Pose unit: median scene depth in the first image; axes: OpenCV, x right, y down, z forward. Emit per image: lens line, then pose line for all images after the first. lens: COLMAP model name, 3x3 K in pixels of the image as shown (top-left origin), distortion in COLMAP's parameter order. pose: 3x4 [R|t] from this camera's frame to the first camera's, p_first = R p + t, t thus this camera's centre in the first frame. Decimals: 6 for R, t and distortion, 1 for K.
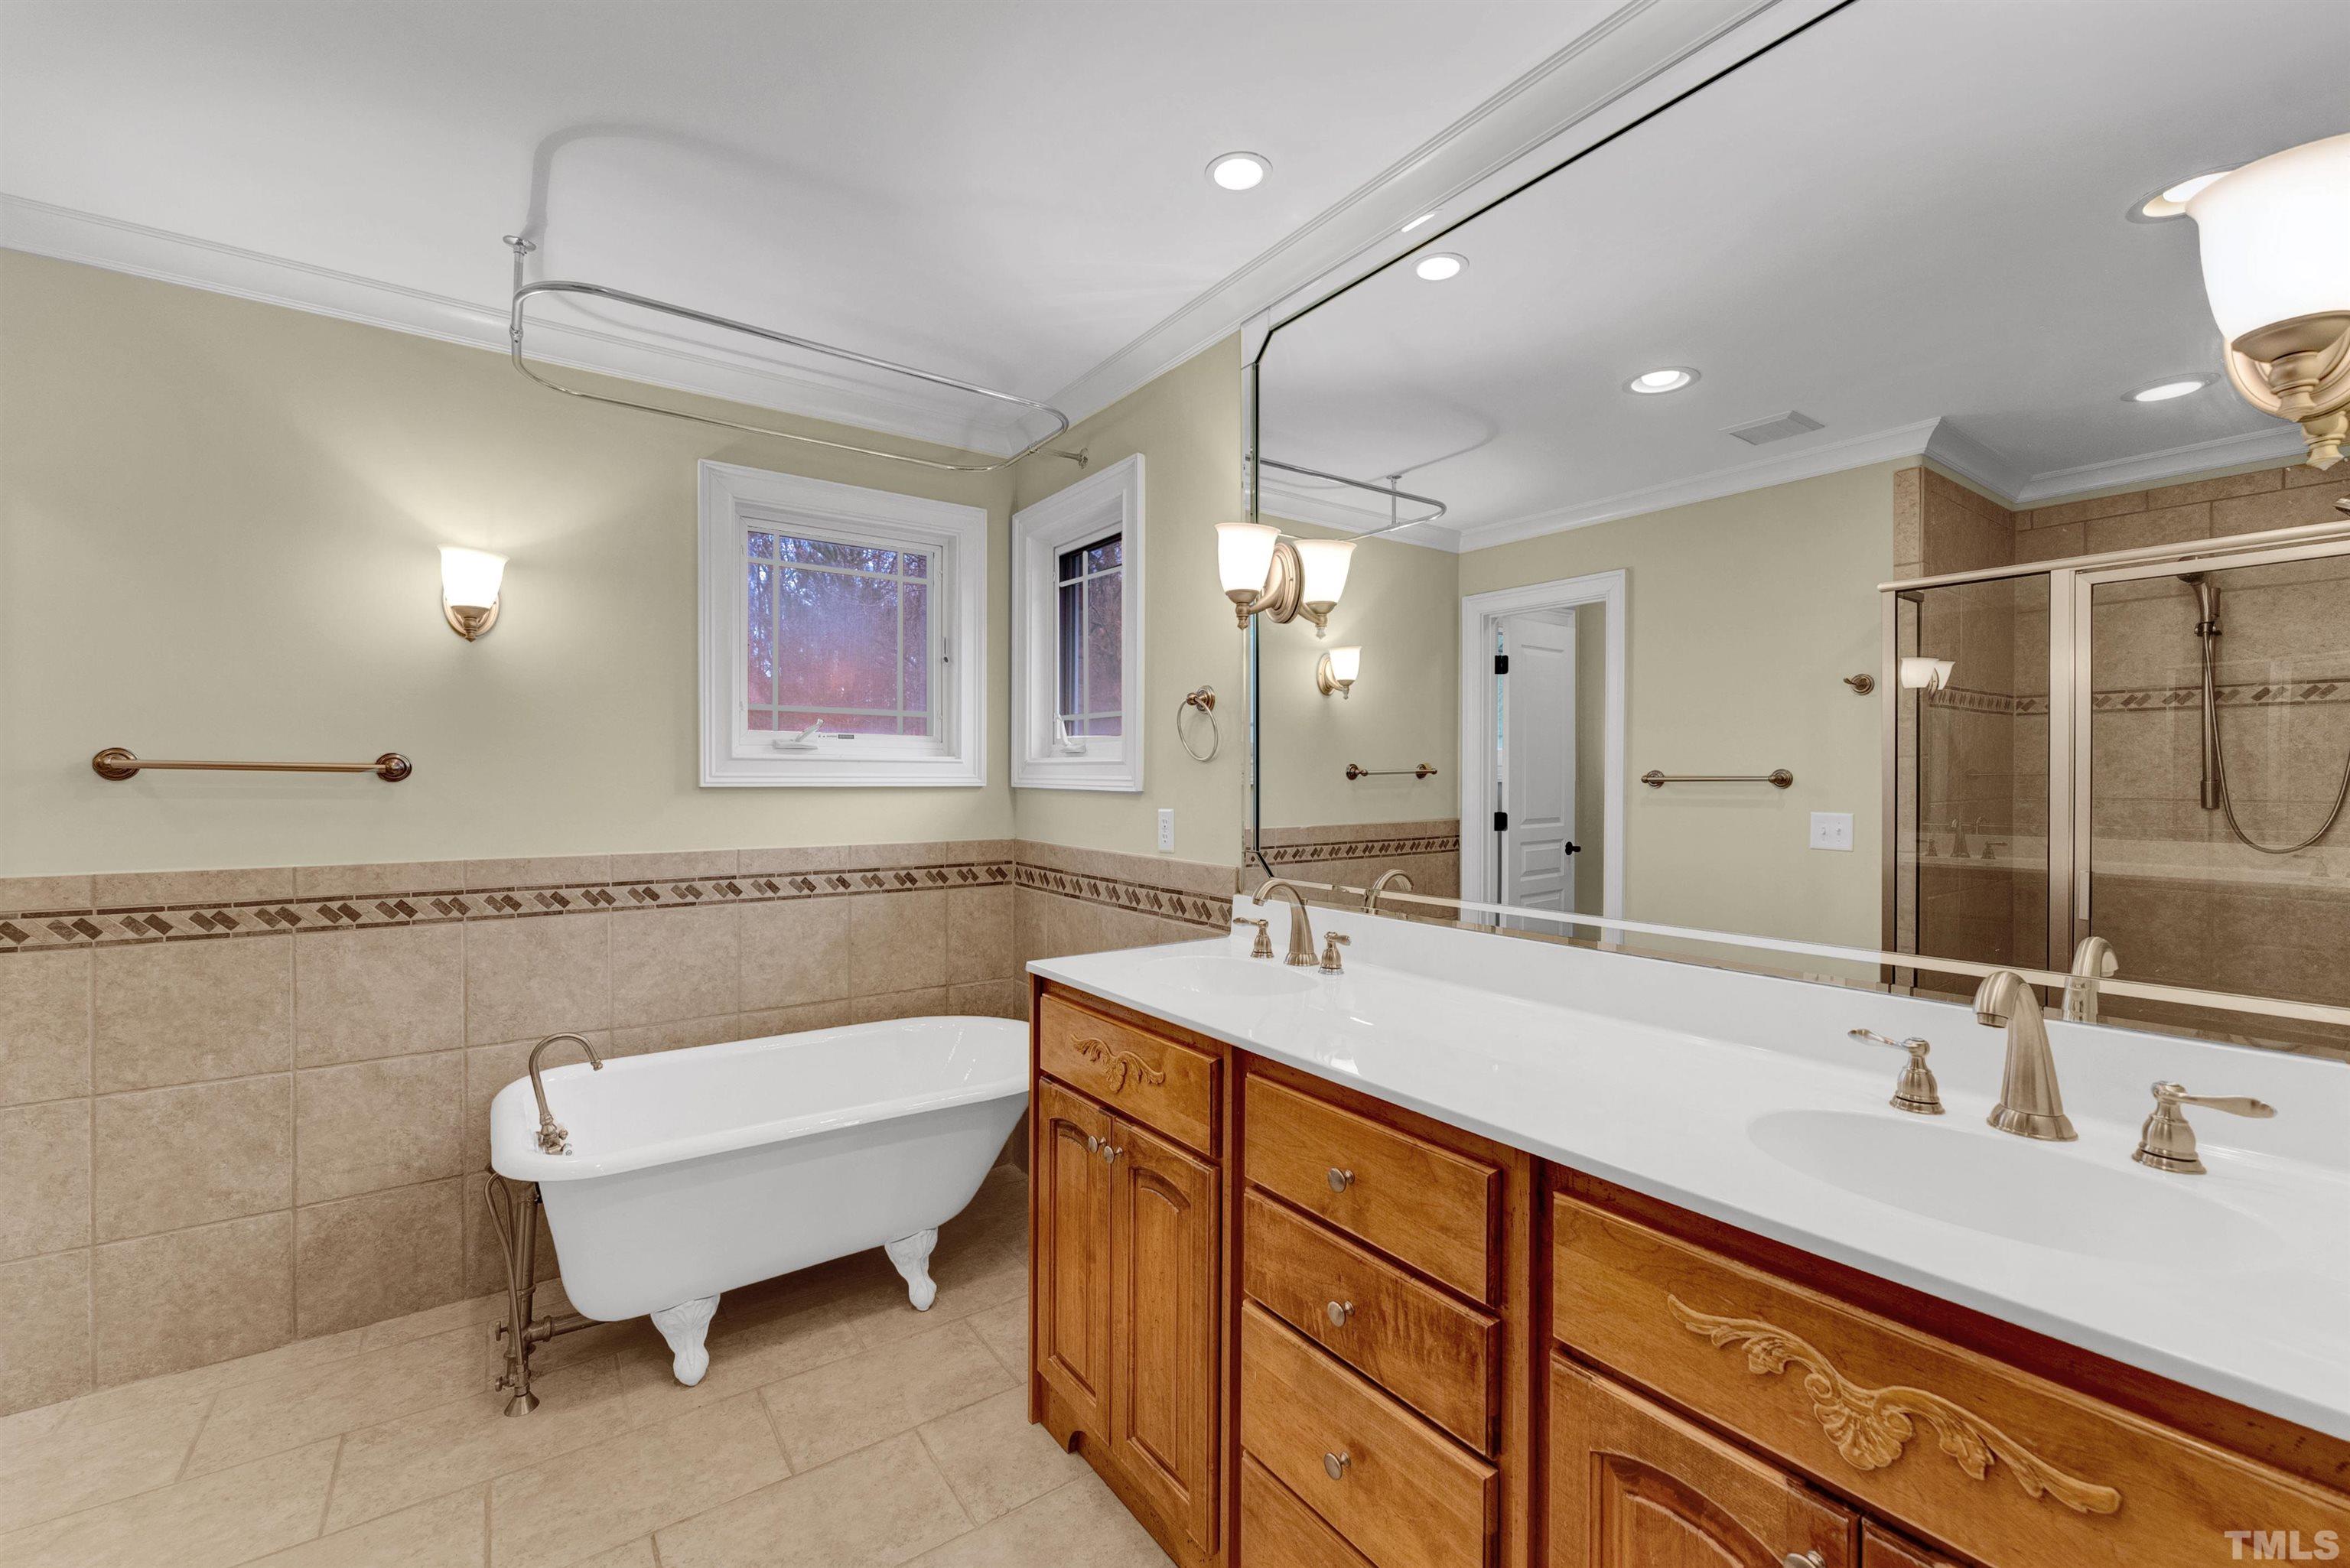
lens RADIAL K [[962.9, 0, 1170.2], [0, 962.9, 783.3], [0, 0, 1]] dist [0.002832, -0.000878]
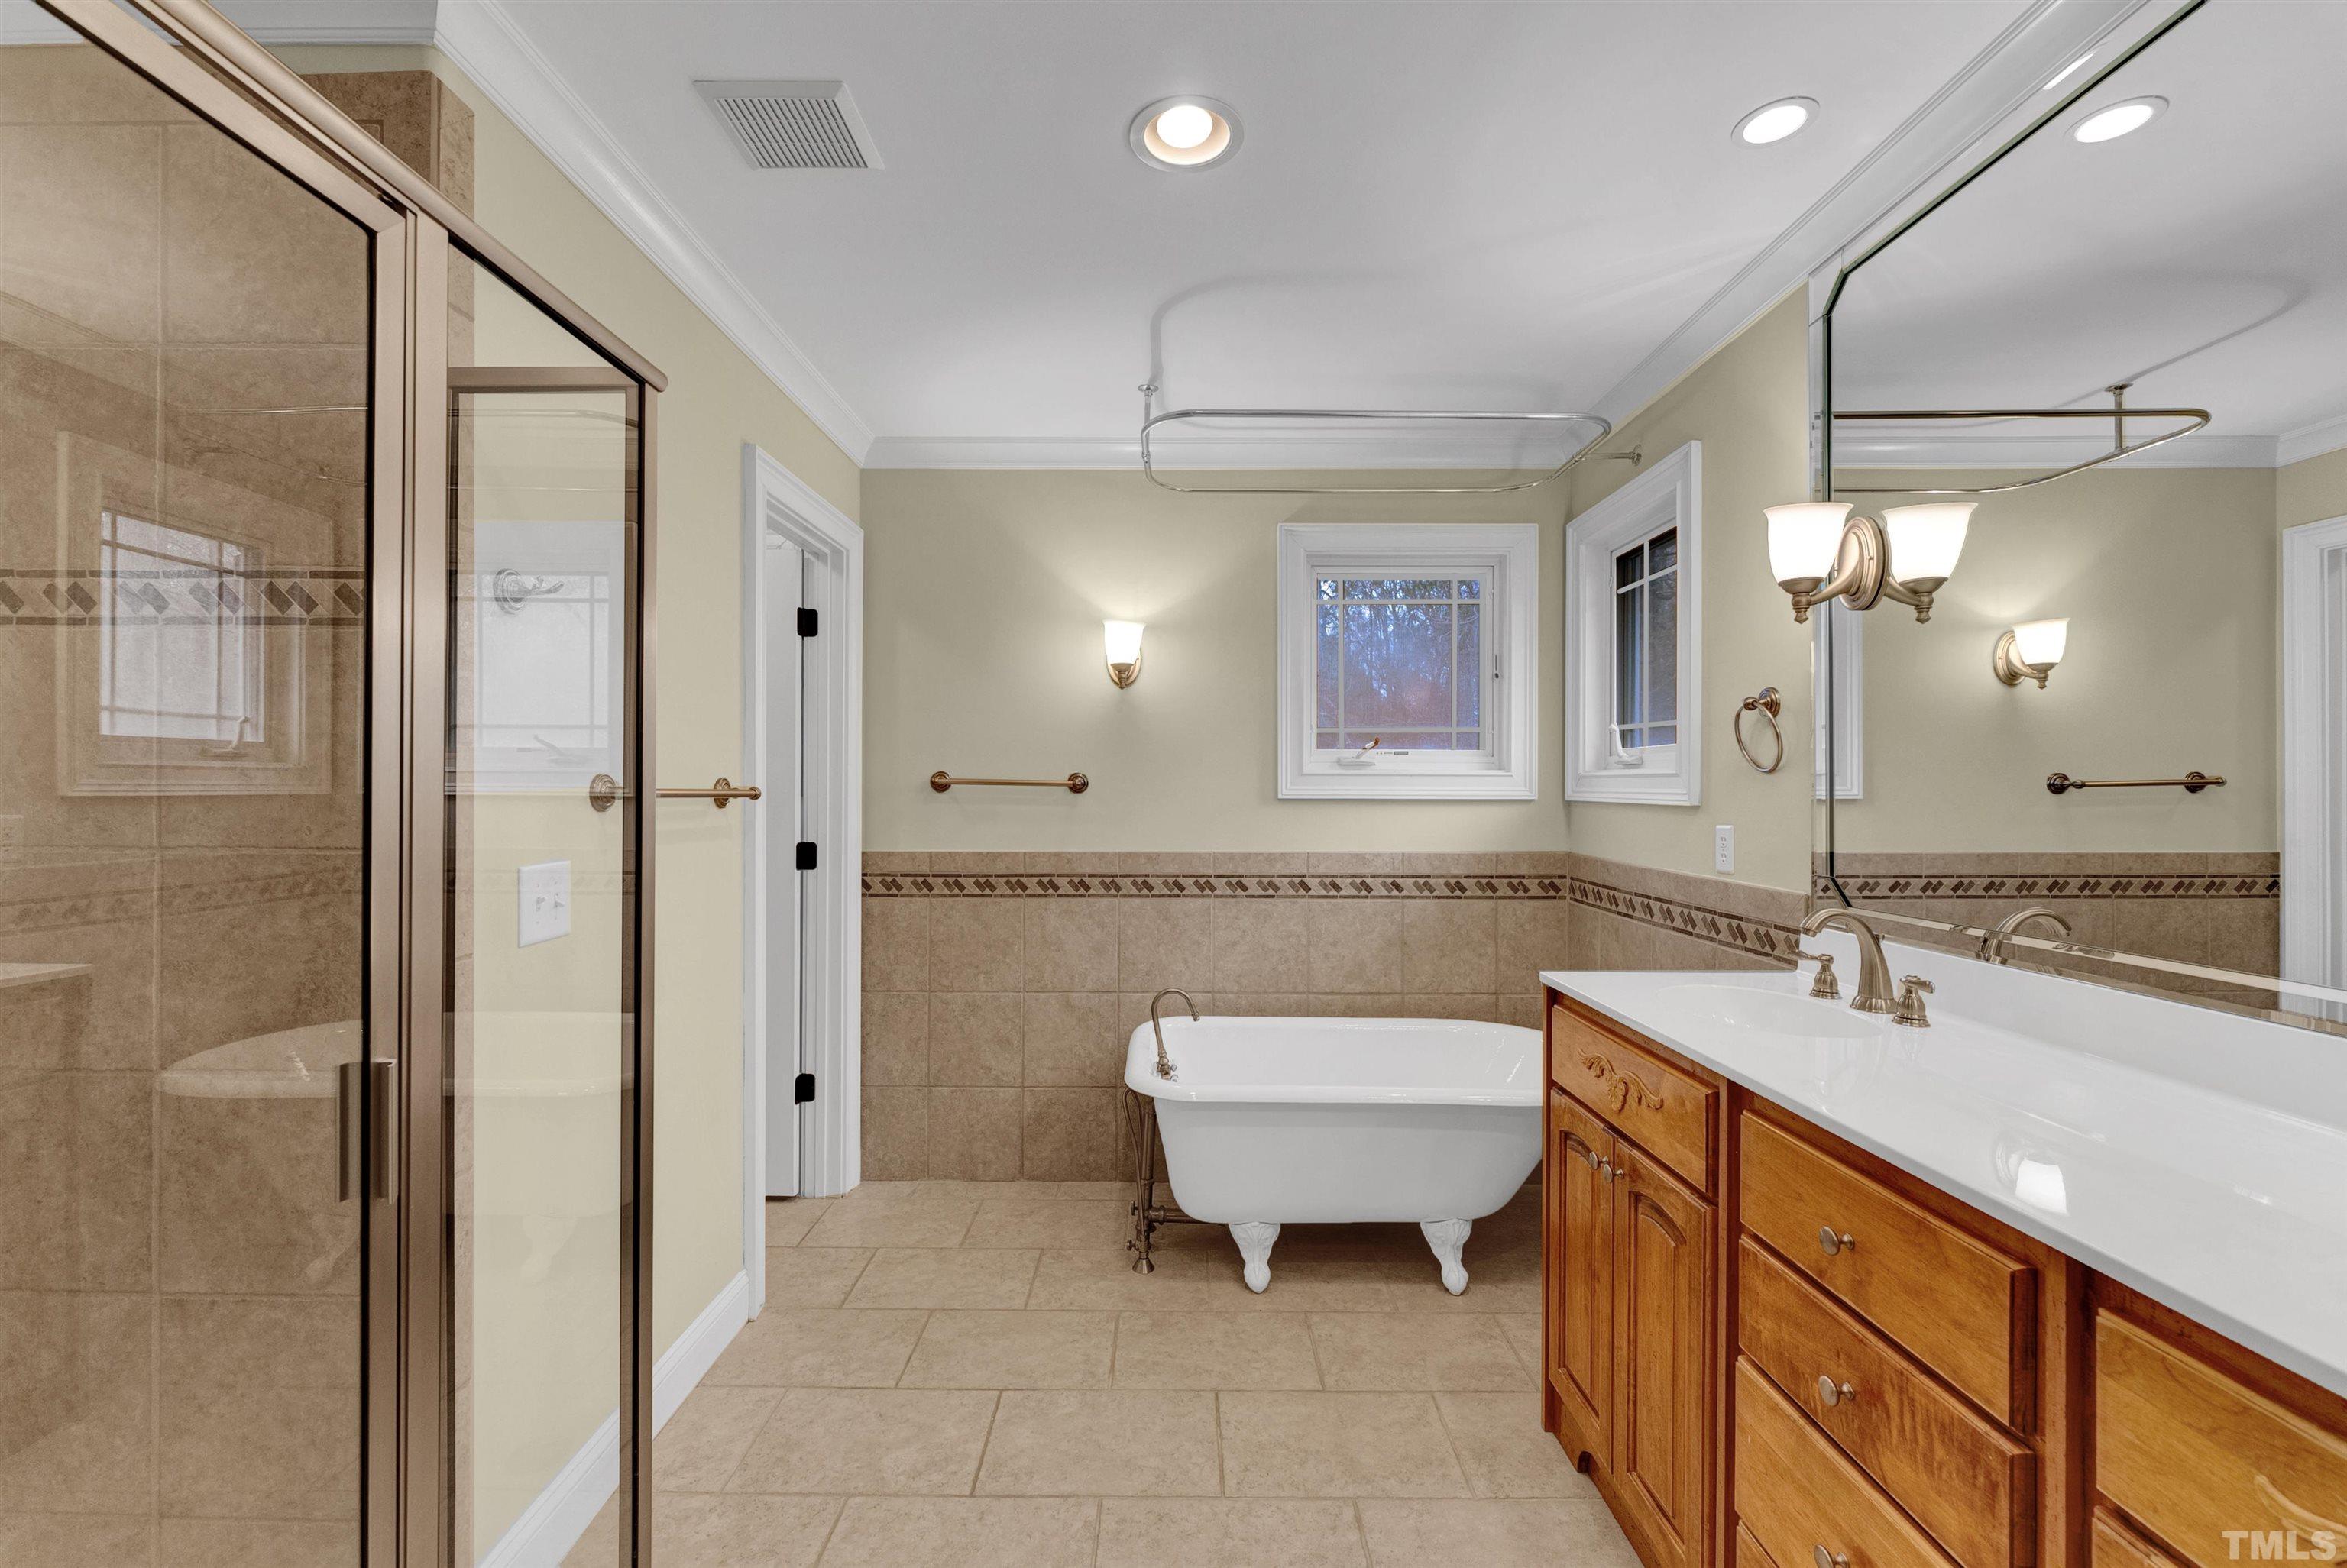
lens RADIAL K [[961.6, 0, 1168.8], [0, 961.6, 783.3], [0, 0, 1]] dist [0.002832, -0.000878]
pose [[0.812220, -0.003856, -0.583339, 0.118090], [-0.004251, 0.999912, -0.012529, 0.000763], [0.583336, 0.012656, 0.812132, -0.052512]]
